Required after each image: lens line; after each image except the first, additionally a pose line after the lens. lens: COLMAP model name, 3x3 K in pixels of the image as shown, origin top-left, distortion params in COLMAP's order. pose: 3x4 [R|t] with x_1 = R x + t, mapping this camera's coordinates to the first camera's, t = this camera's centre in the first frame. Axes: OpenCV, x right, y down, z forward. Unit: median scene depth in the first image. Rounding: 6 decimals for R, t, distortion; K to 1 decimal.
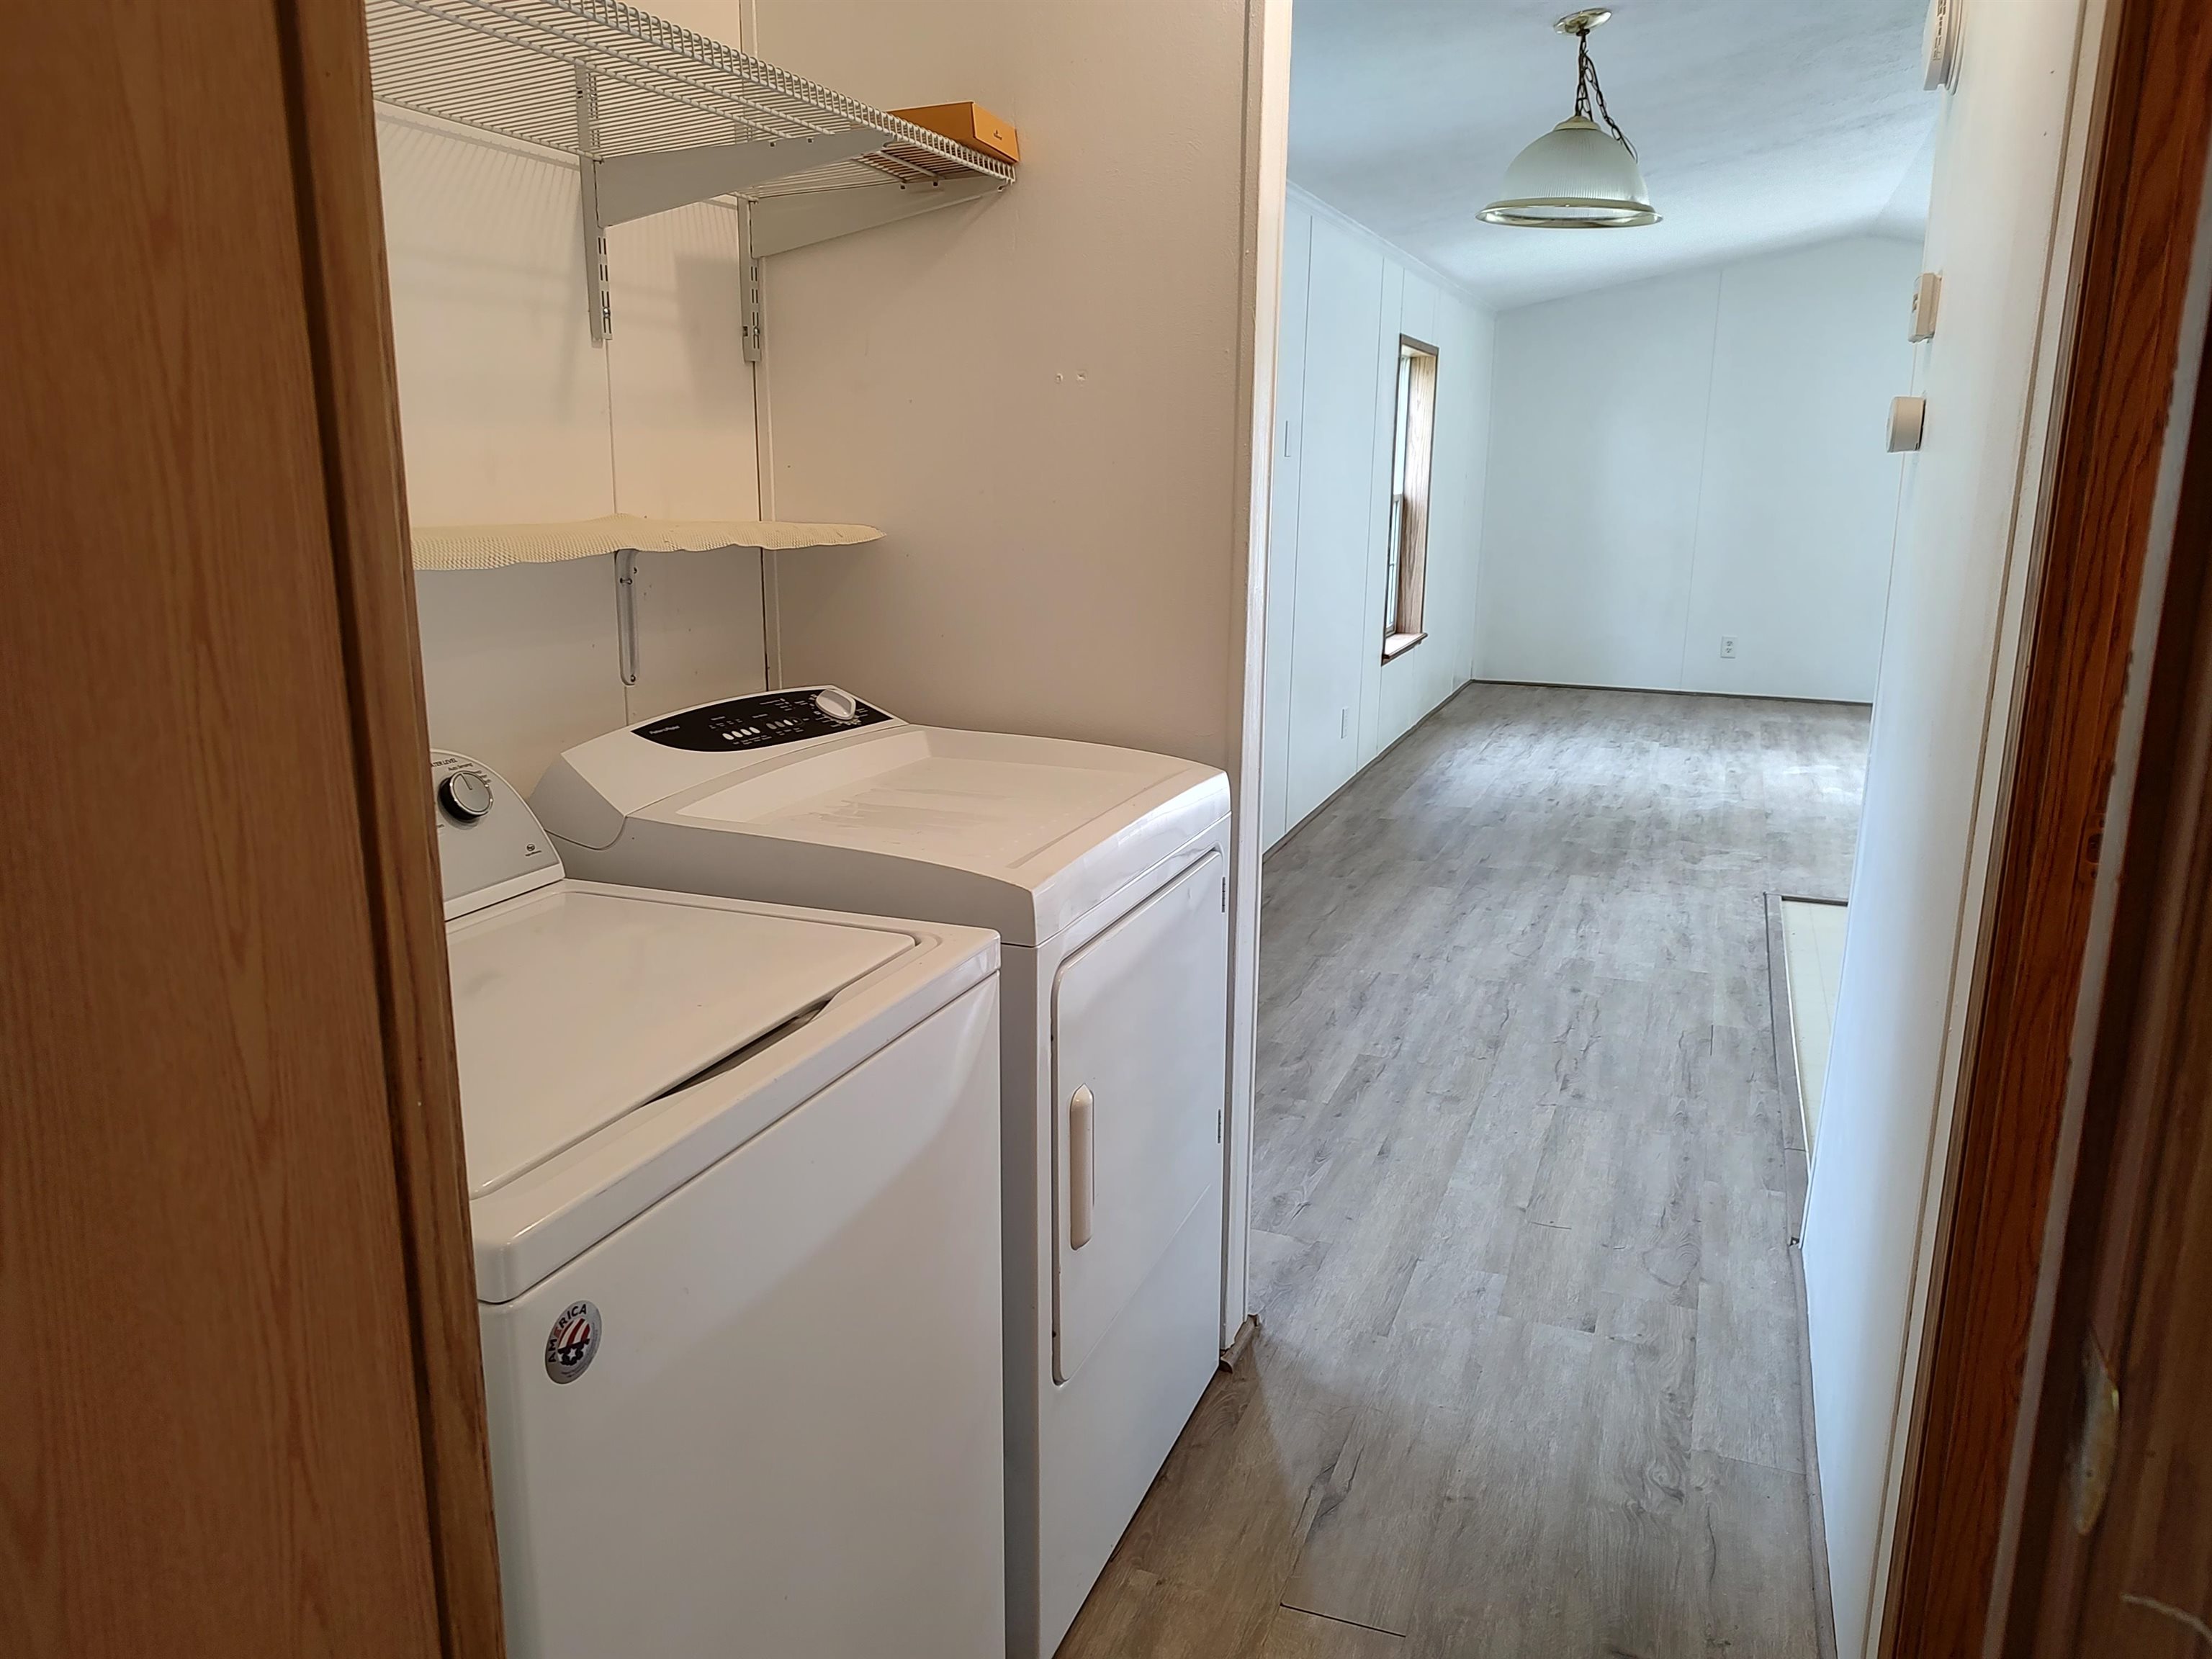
lens RADIAL K [[1578.8, 0, 1172.8], [0, 1578.8, 806.3], [0, 0, 1]] dist [0.009784, -0.009370]
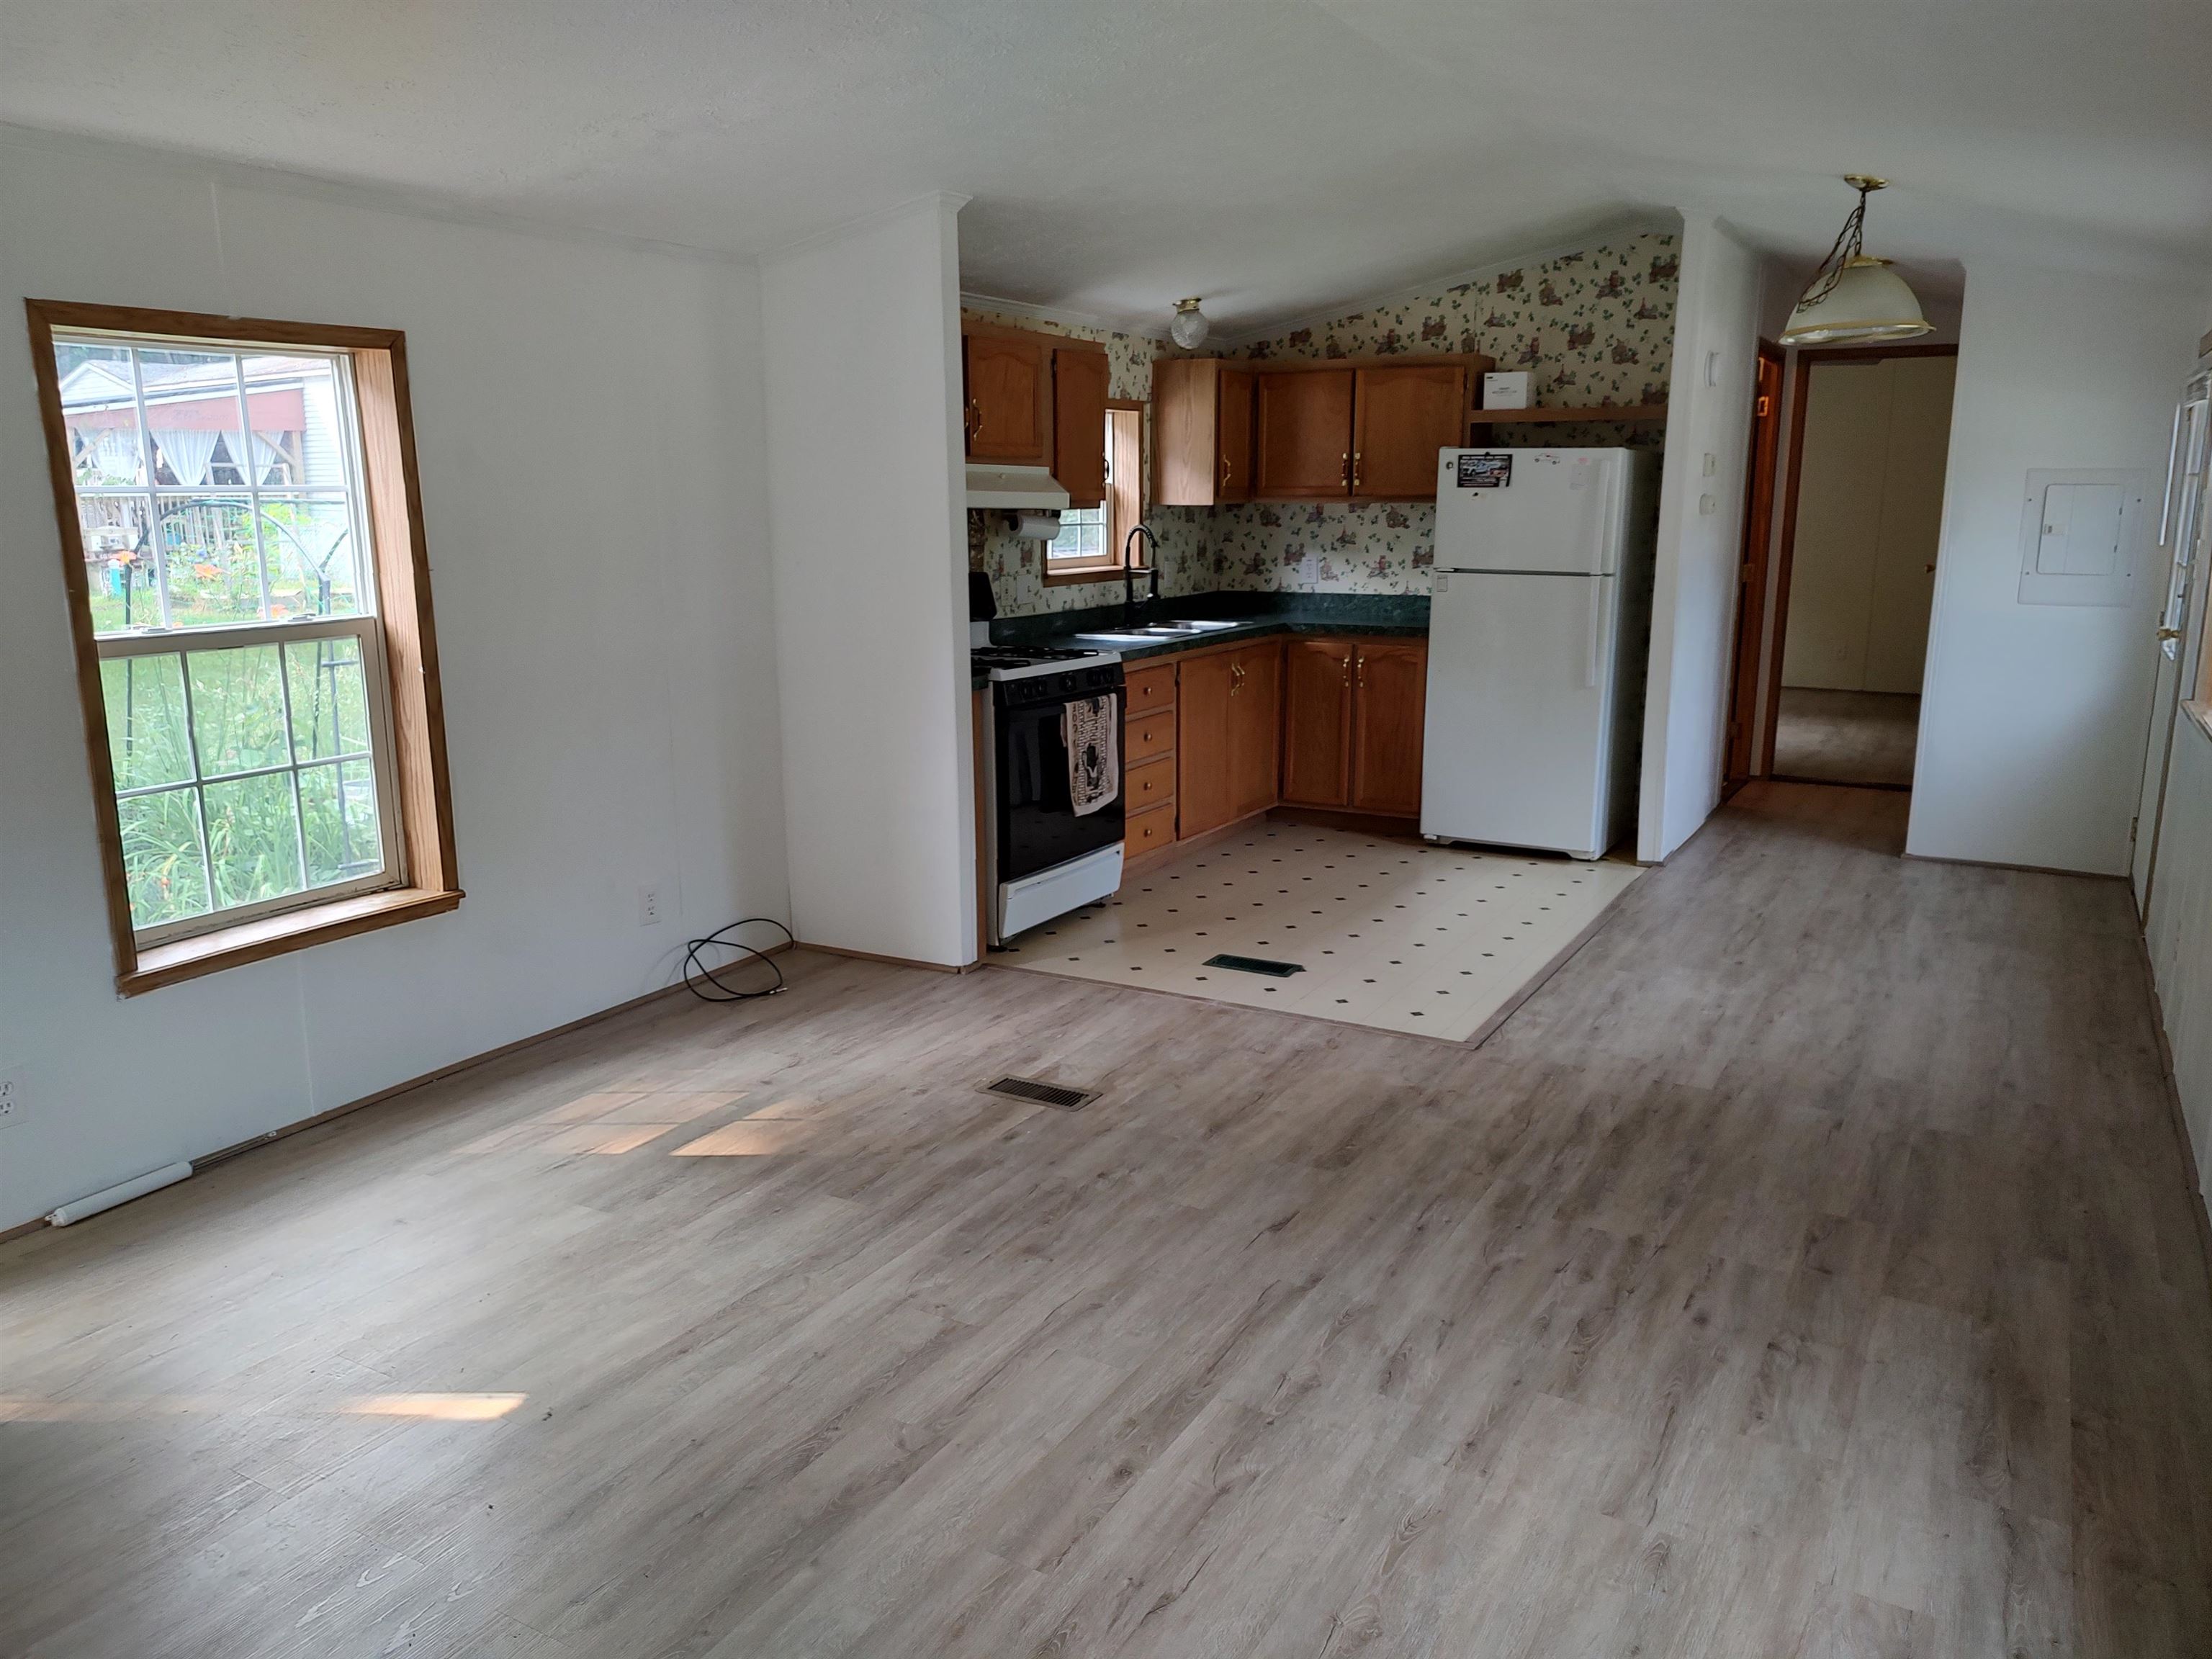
lens RADIAL K [[1578.8, 0, 1095.2], [0, 1578.8, 869.2], [0, 0, 1]] dist [0.009784, -0.009370]
pose [[-0.979820, -0.056745, 0.191658, 0.432064], [0.034565, 0.896310, 0.442079, -0.429285], [-0.196871, 0.439783, -0.876261, 1.801803]]
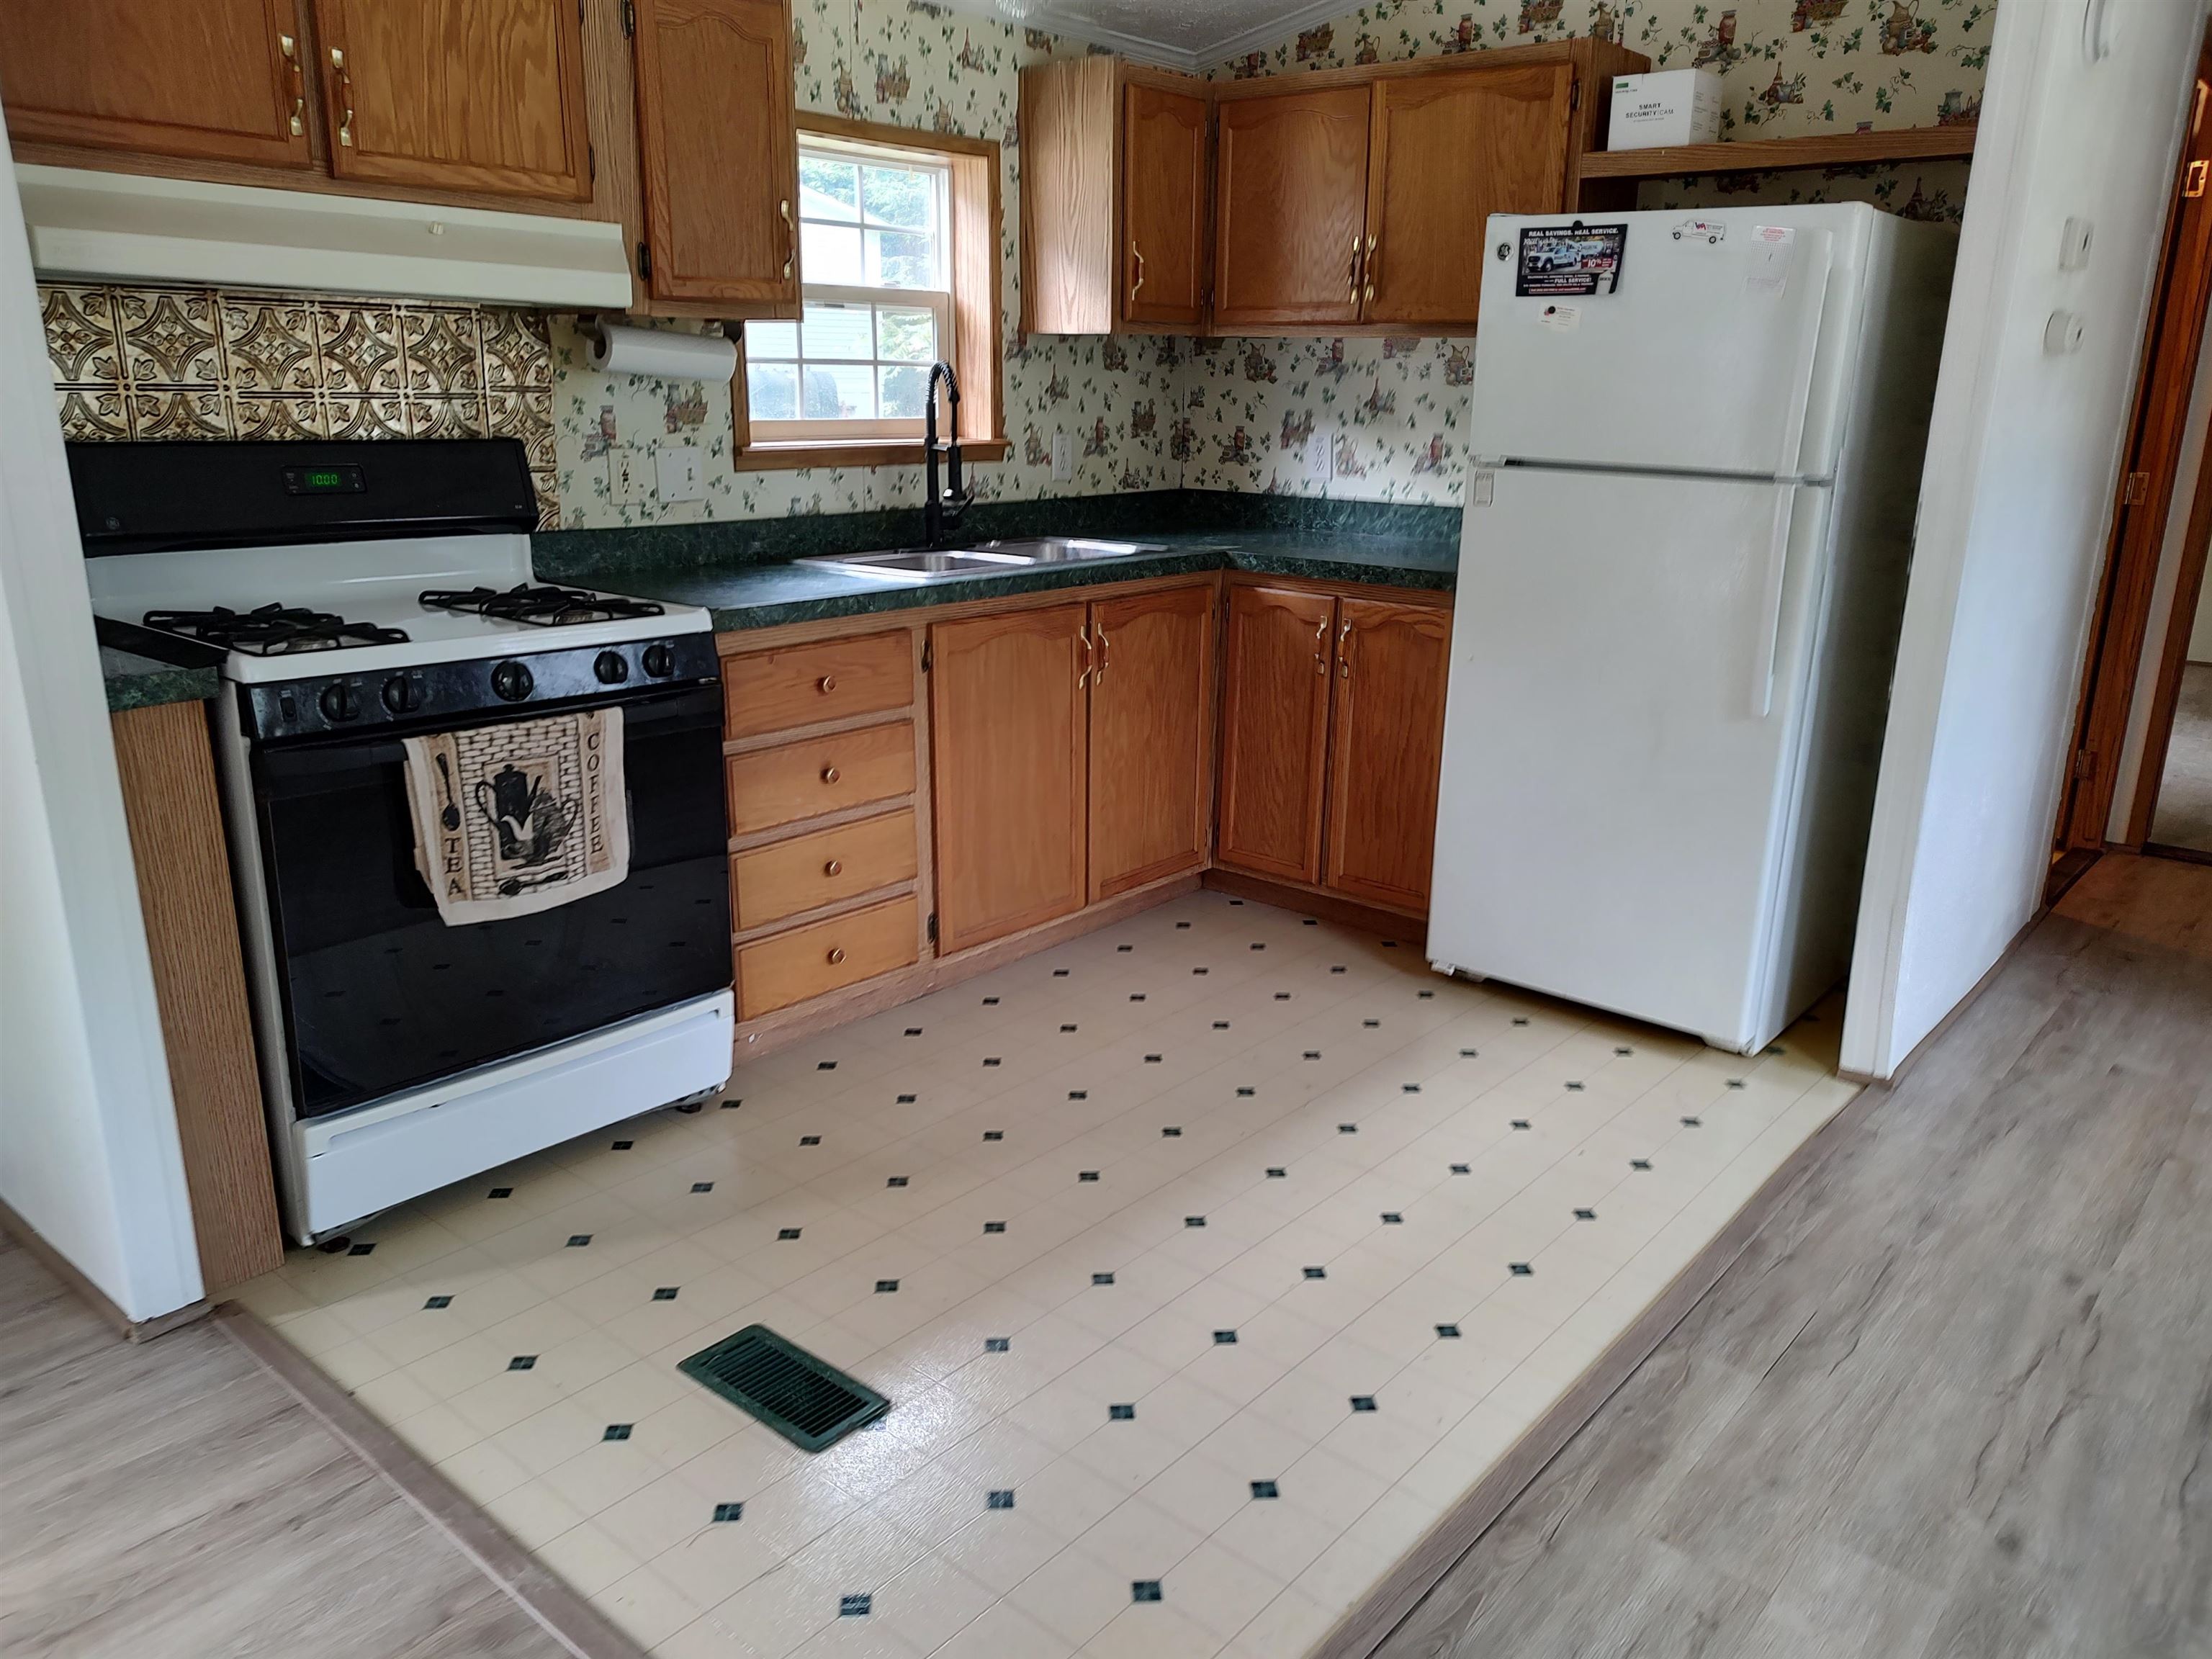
lens RADIAL K [[1578.8, 0, 1143.5], [0, 1578.8, 841.9], [0, 0, 1]] dist [0.009784, -0.009370]
pose [[-0.932645, -0.130673, 0.336301, 0.303399], [0.050674, 0.875427, 0.480687, -0.247971], [-0.357220, 0.465353, -0.809840, 1.147197]]
